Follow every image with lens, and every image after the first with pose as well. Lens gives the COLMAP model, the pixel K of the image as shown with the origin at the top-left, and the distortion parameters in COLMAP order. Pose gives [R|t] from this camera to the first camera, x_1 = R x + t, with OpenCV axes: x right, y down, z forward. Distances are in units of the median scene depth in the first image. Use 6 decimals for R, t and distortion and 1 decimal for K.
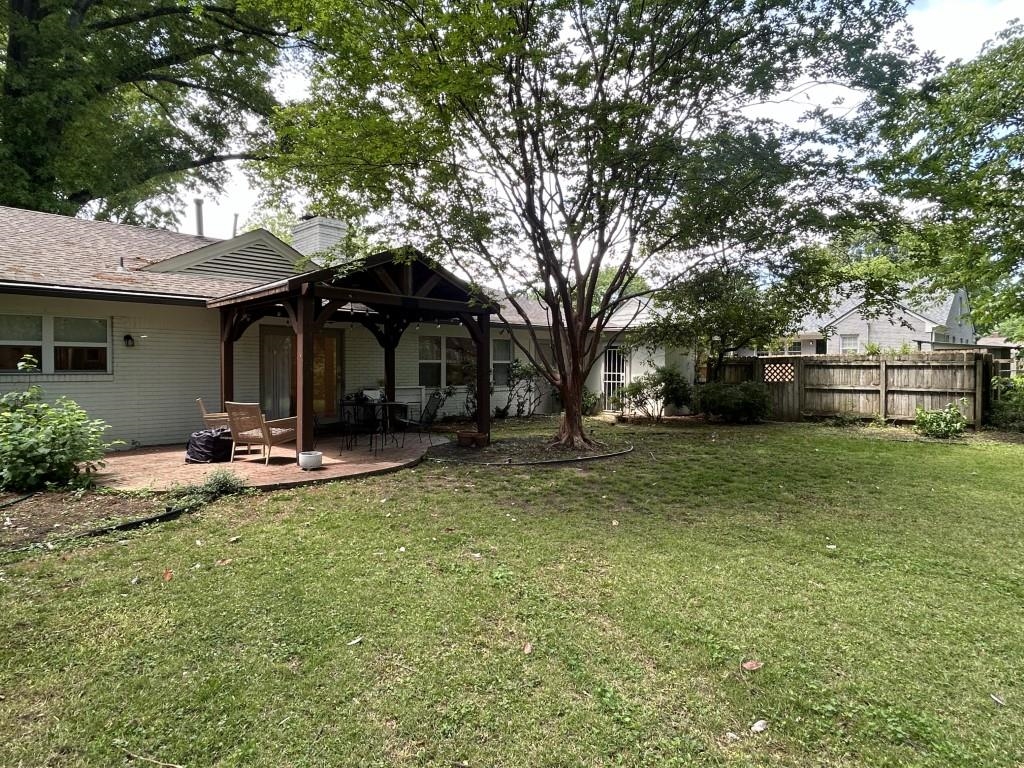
lens RADIAL K [[608.3, 0, 511.9], [0, 608.3, 382.6], [0, 0, 1]] dist [-0.000949, 0.000009]
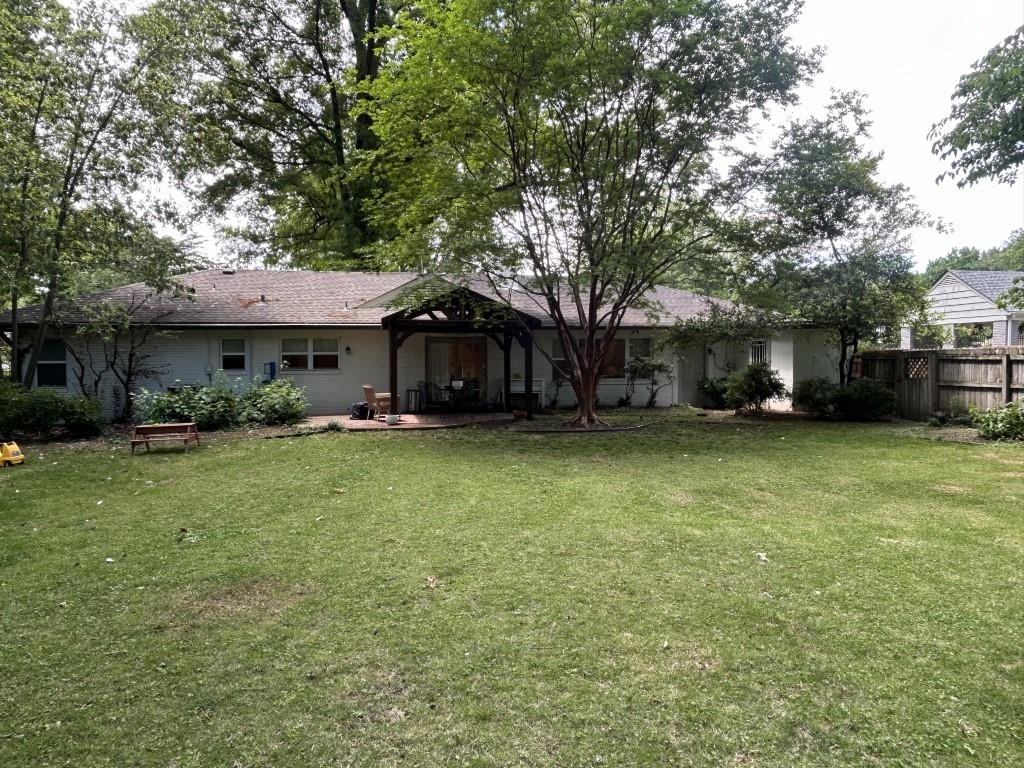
lens RADIAL K [[676.1, 0, 511.9], [0, 676.1, 381.7], [0, 0, 1]] dist [0.007151, -0.010279]
pose [[0.816756, 0.010906, -0.576880, 0.592068], [-0.007130, 0.999936, 0.008809, -0.000269], [0.576939, -0.003082, 0.816782, -0.213116]]
